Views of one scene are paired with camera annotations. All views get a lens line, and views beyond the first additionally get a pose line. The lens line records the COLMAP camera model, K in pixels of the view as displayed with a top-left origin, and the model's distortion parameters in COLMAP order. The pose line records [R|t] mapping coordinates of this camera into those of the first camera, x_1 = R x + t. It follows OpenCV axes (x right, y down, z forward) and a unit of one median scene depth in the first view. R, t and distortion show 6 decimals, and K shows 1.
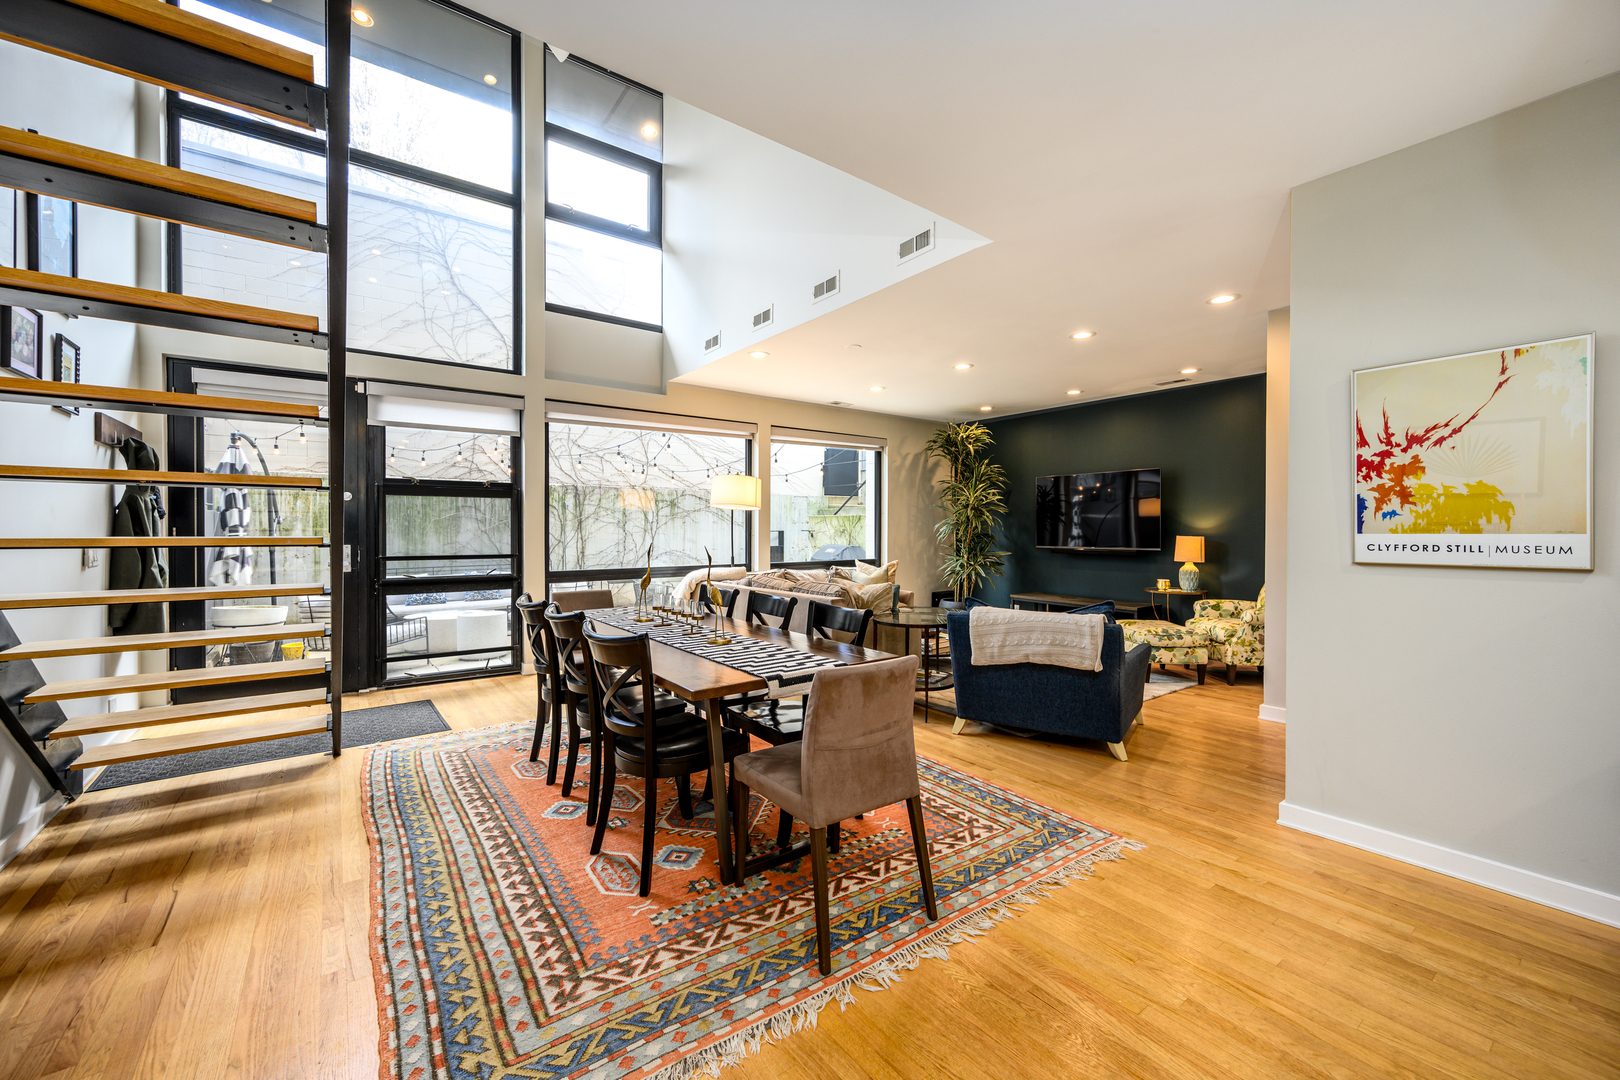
lens RADIAL K [[668.1, 0, 811.5], [0, 668.1, 533.4], [0, 0, 1]] dist [0.002221, 0.000201]
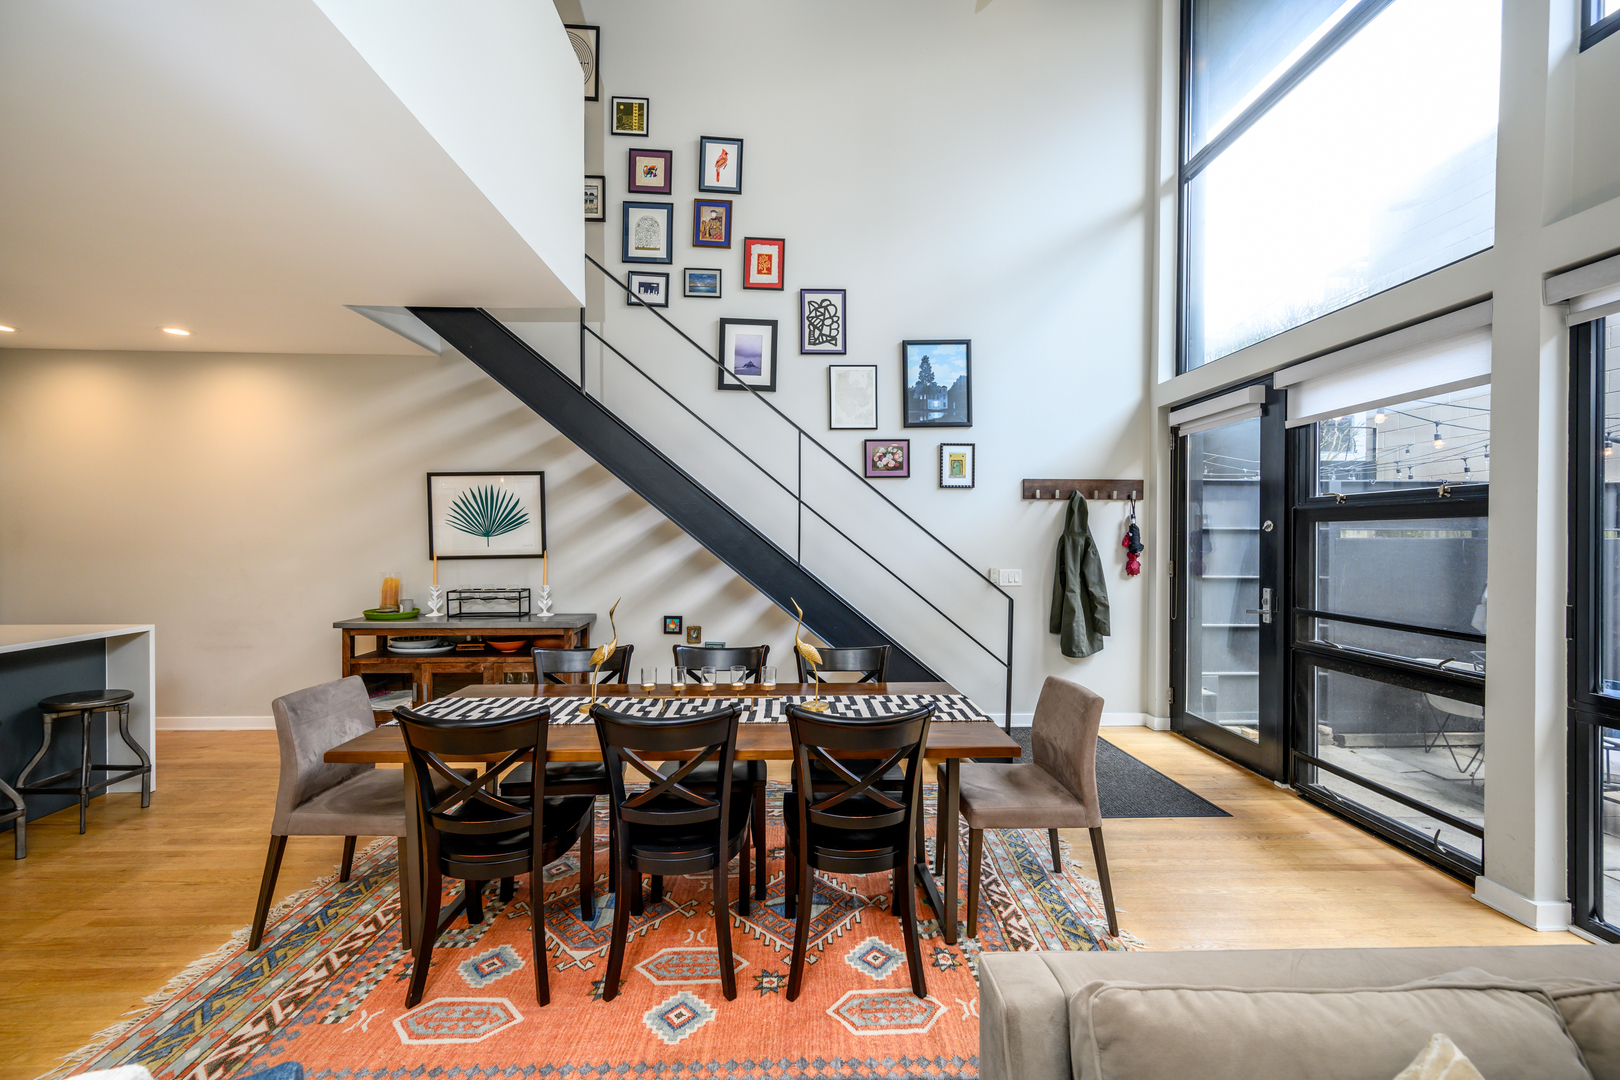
lens RADIAL K [[647.5, 0, 807.9], [0, 647.5, 542.1], [0, 0, 1]] dist [0.000395, -0.000302]
pose [[-0.563013, -0.001857, -0.826446, 0.213100], [-0.013000, 0.999894, 0.006610, -0.032132], [0.826346, 0.014466, -0.562978, 0.920075]]
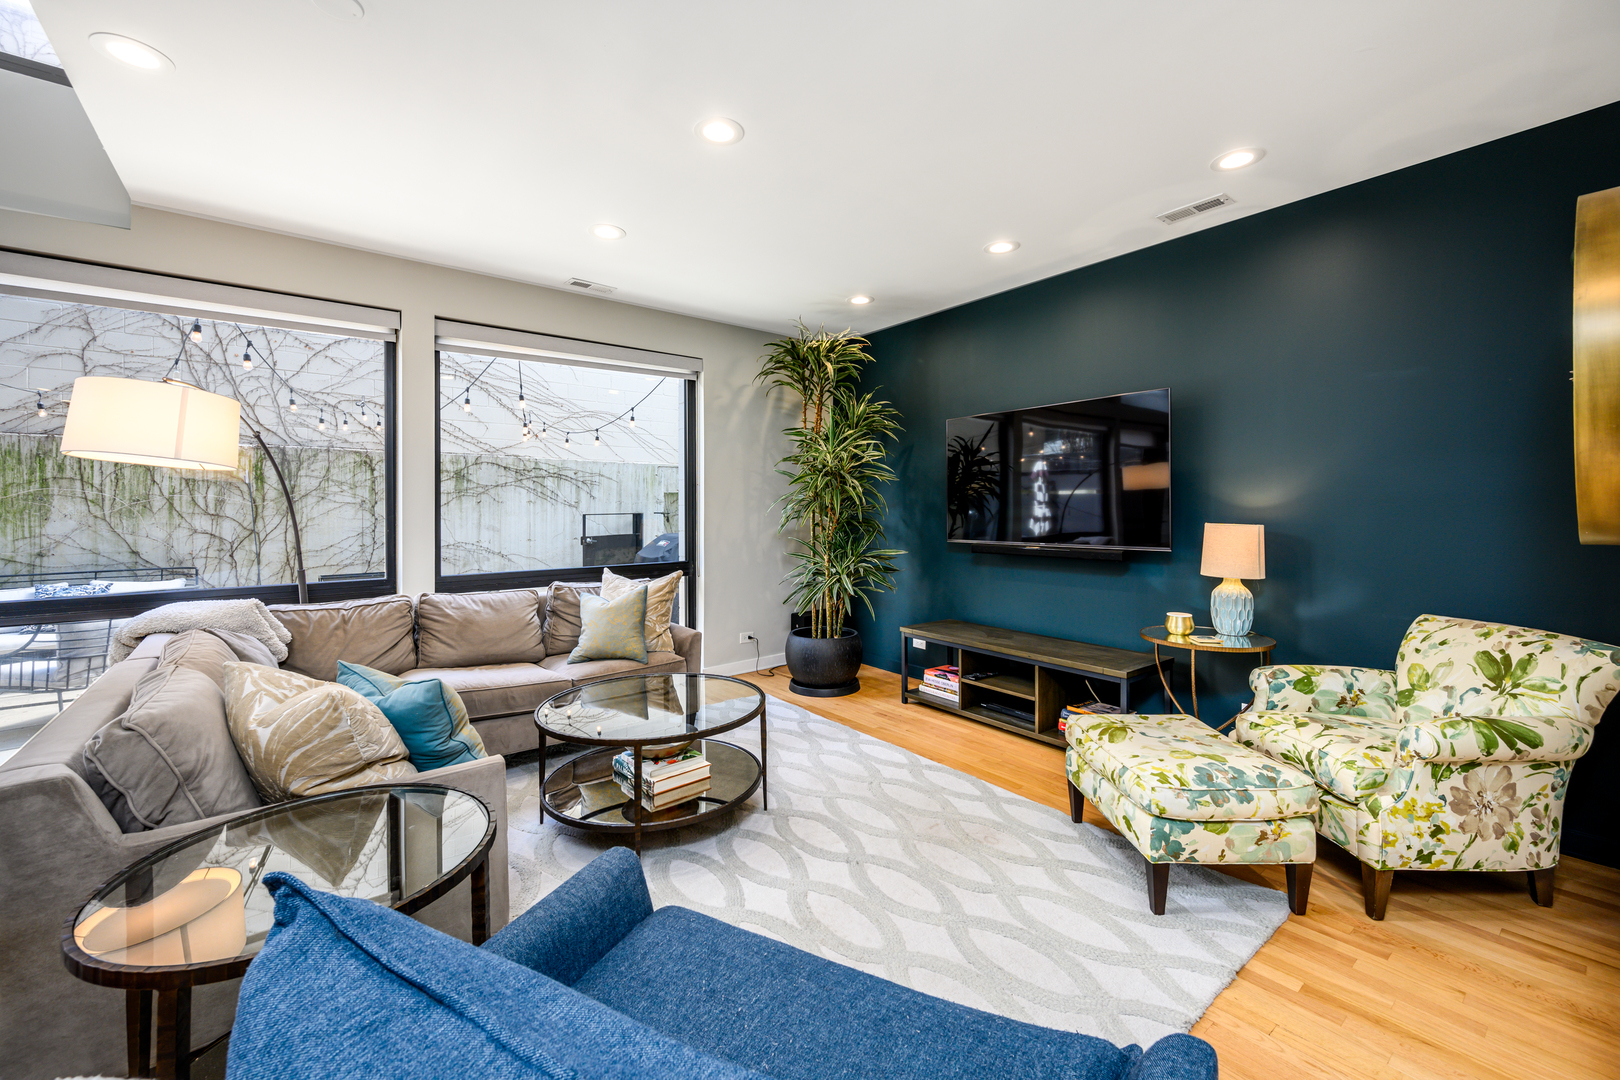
lens RADIAL K [[663.8, 0, 810.2], [0, 663.8, 507.2], [0, 0, 1]] dist [0.000081, 0.000306]
pose [[0.999693, -0.005519, 0.024175, 0.298101], [0.005750, 0.999939, -0.009475, -0.005414], [-0.024121, 0.009612, 0.999663, 0.629975]]
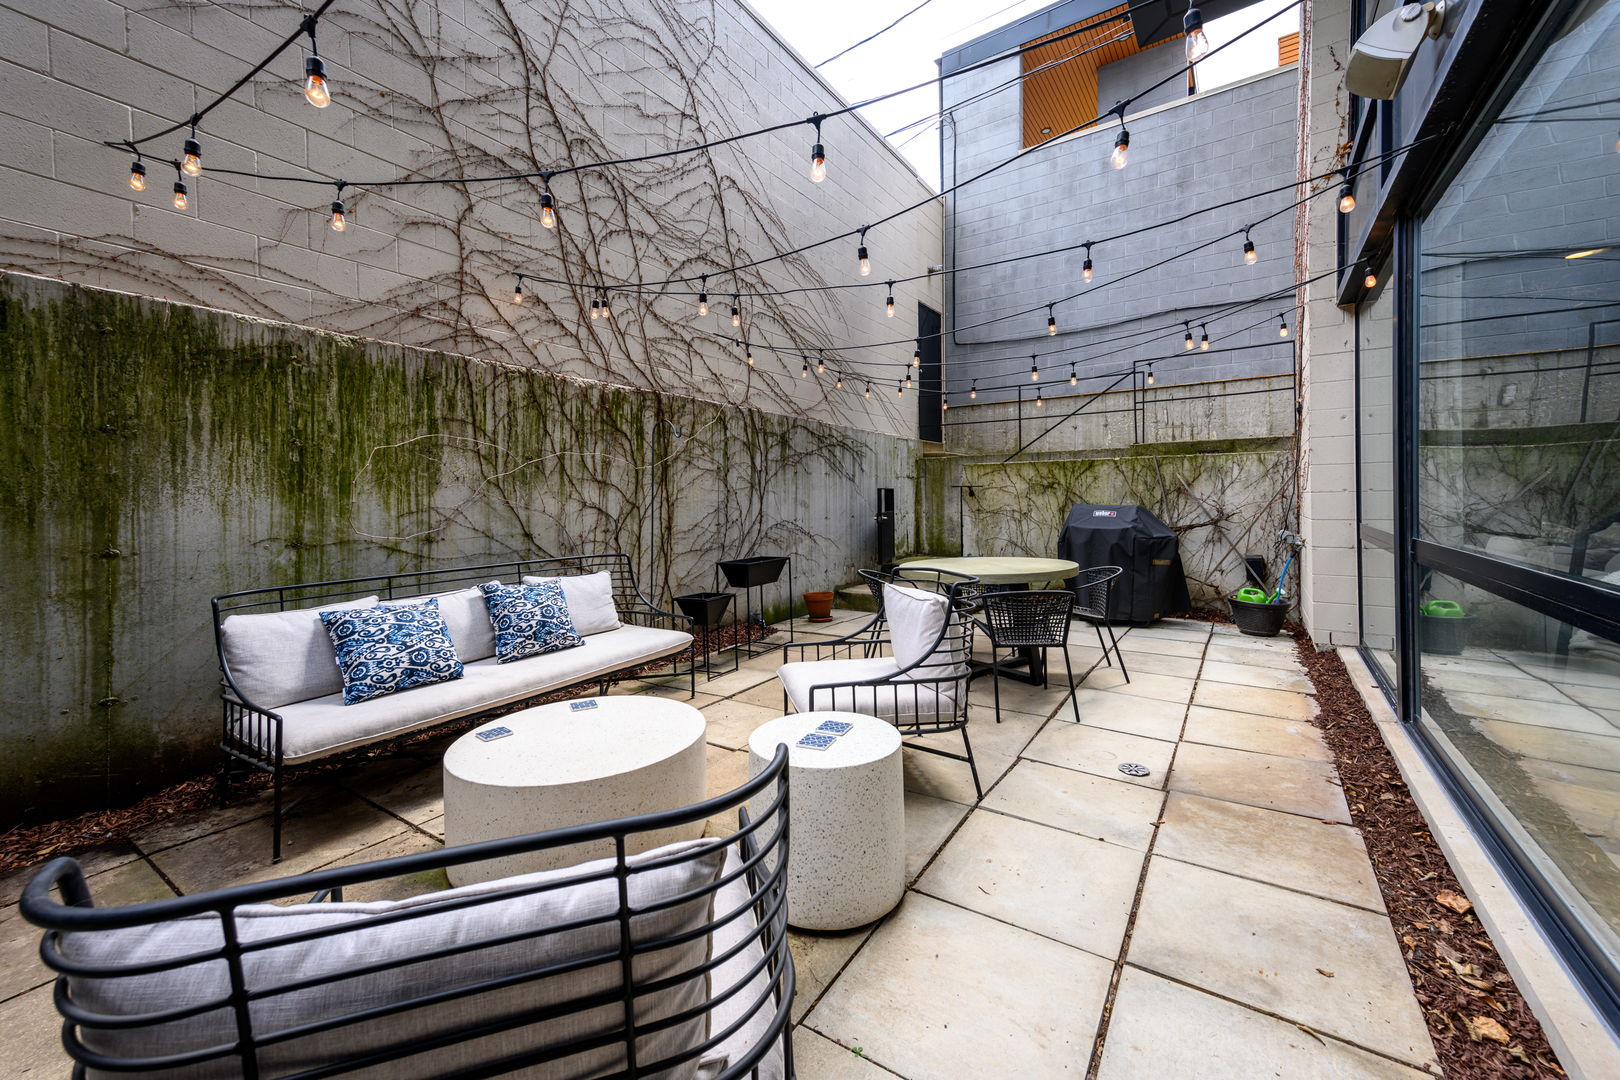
lens RADIAL K [[642.8, 0, 814.9], [0, 642.8, 503.0], [0, 0, 1]] dist [0.022509, -0.000097]
pose [[0.943443, -0.013425, 0.331262, -0.772364], [0.014669, 0.999892, -0.001254, 0.023397], [-0.331209, 0.006043, 0.943538, 0.982150]]
